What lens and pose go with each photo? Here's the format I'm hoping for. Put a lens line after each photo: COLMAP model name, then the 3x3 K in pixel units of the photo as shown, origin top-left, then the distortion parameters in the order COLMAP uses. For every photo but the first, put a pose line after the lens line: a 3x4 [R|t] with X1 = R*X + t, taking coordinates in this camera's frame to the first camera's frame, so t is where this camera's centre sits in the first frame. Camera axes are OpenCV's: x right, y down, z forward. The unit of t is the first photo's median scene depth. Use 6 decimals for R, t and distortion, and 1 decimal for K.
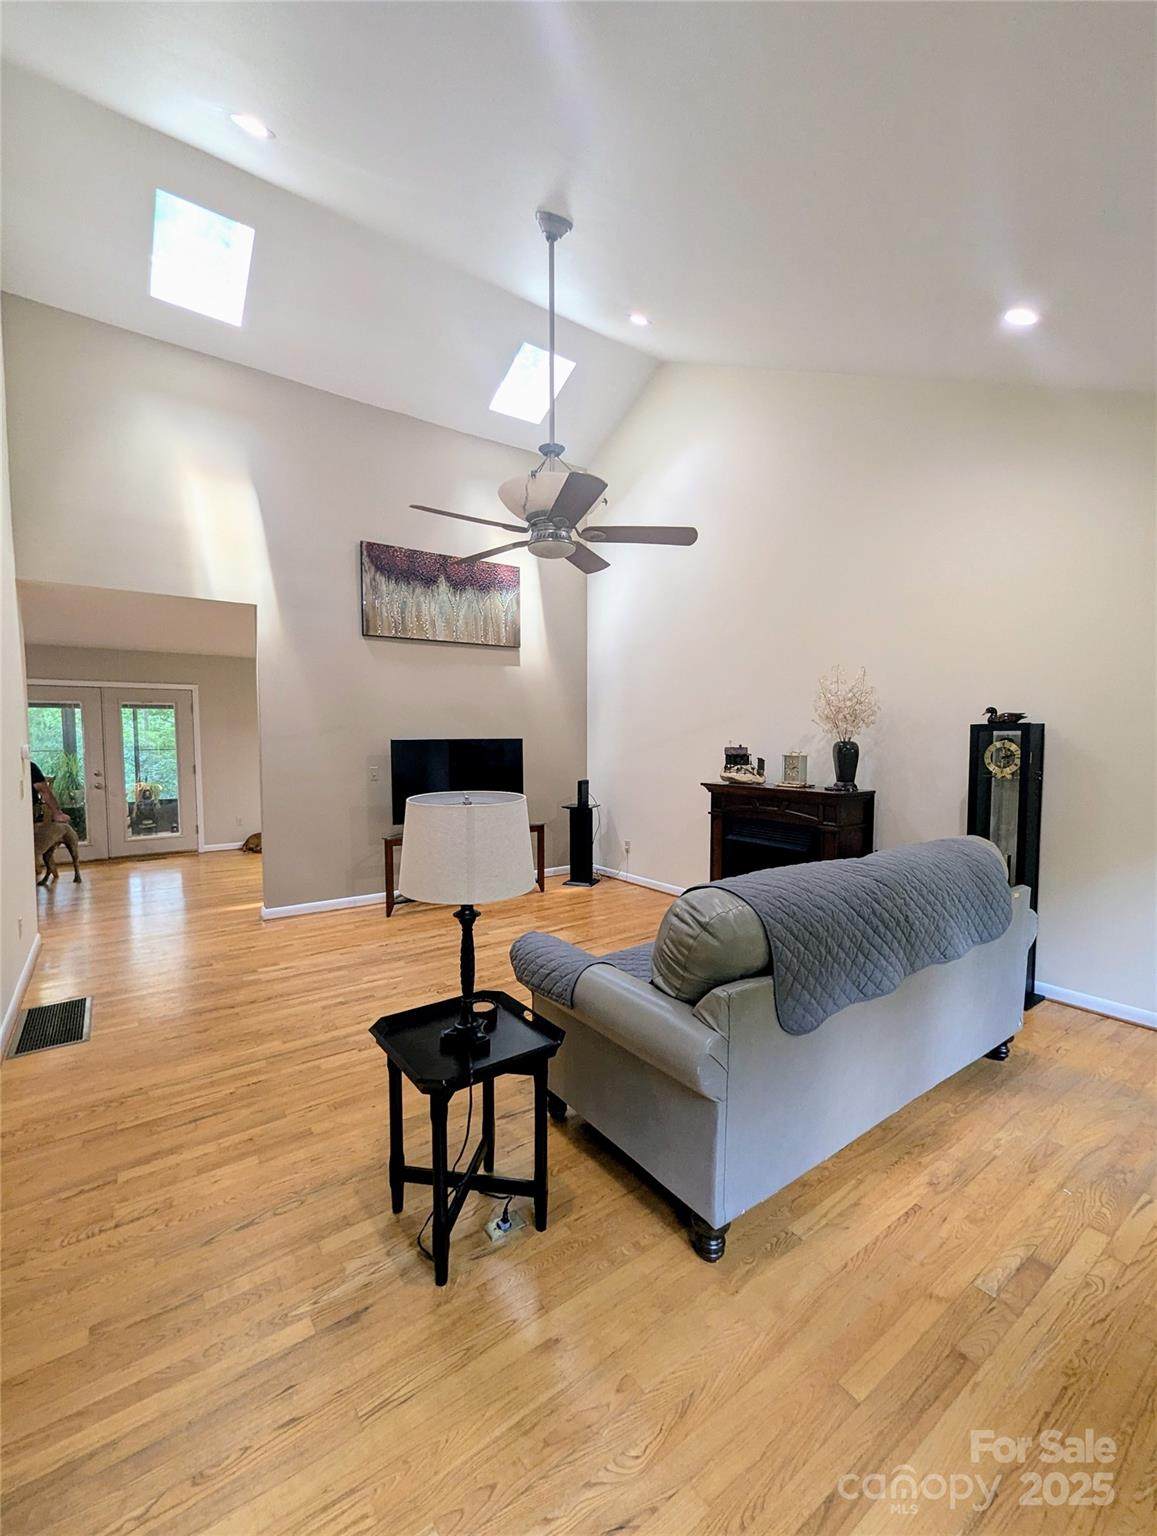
lens RADIAL K [[643.4, 0, 565.7], [0, 643.4, 774.6], [0, 0, 1]] dist [-0.002022, -0.000158]
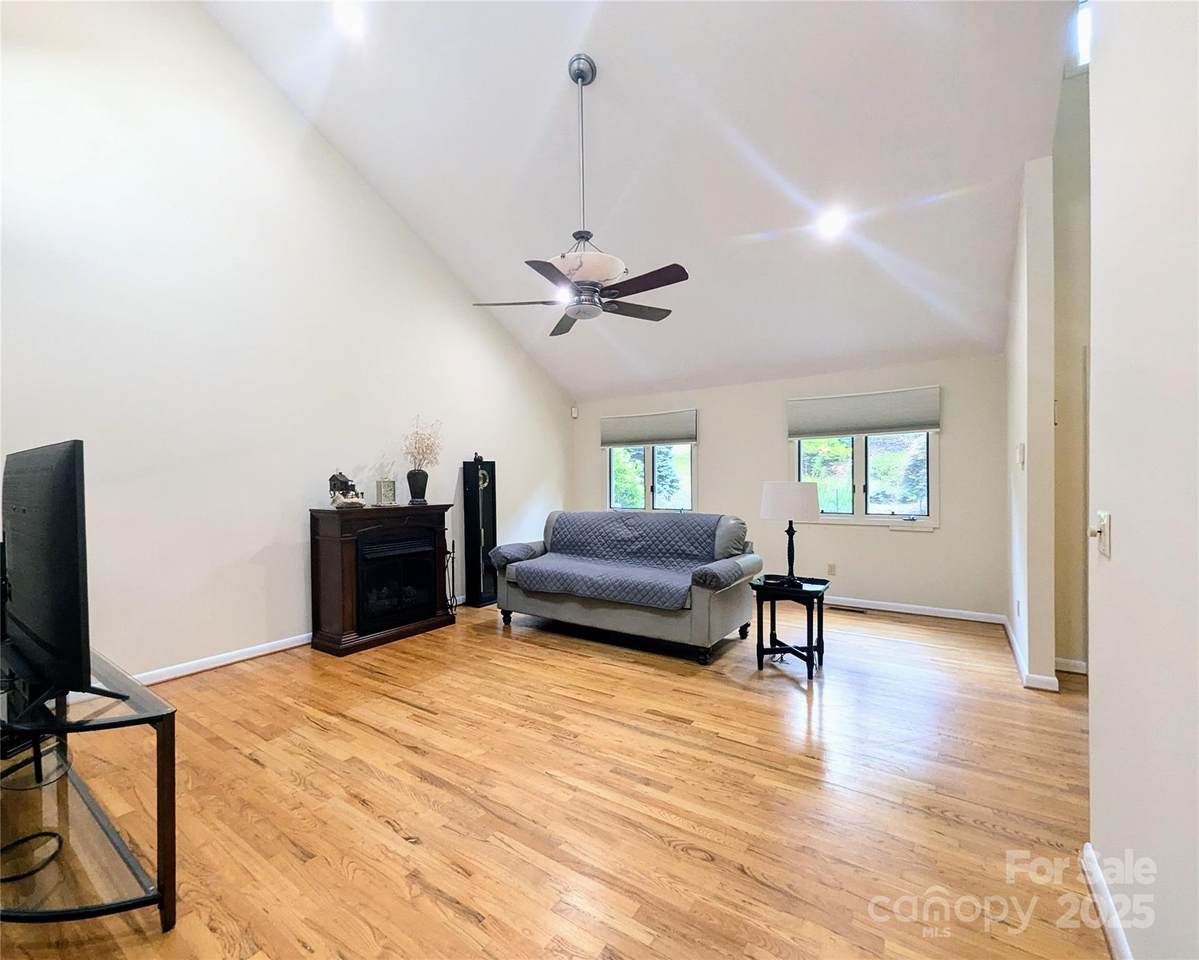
lens RADIAL K [[515.2, 0, 591.5], [0, 515.2, 482.0], [0, 0, 1]] dist [-0.001314, -0.000045]
pose [[-0.340644, 0.003389, 0.940186, -0.734517], [0.064318, 0.997735, 0.019707, -0.021554], [-0.937990, 0.067184, -0.340091, 1.003051]]
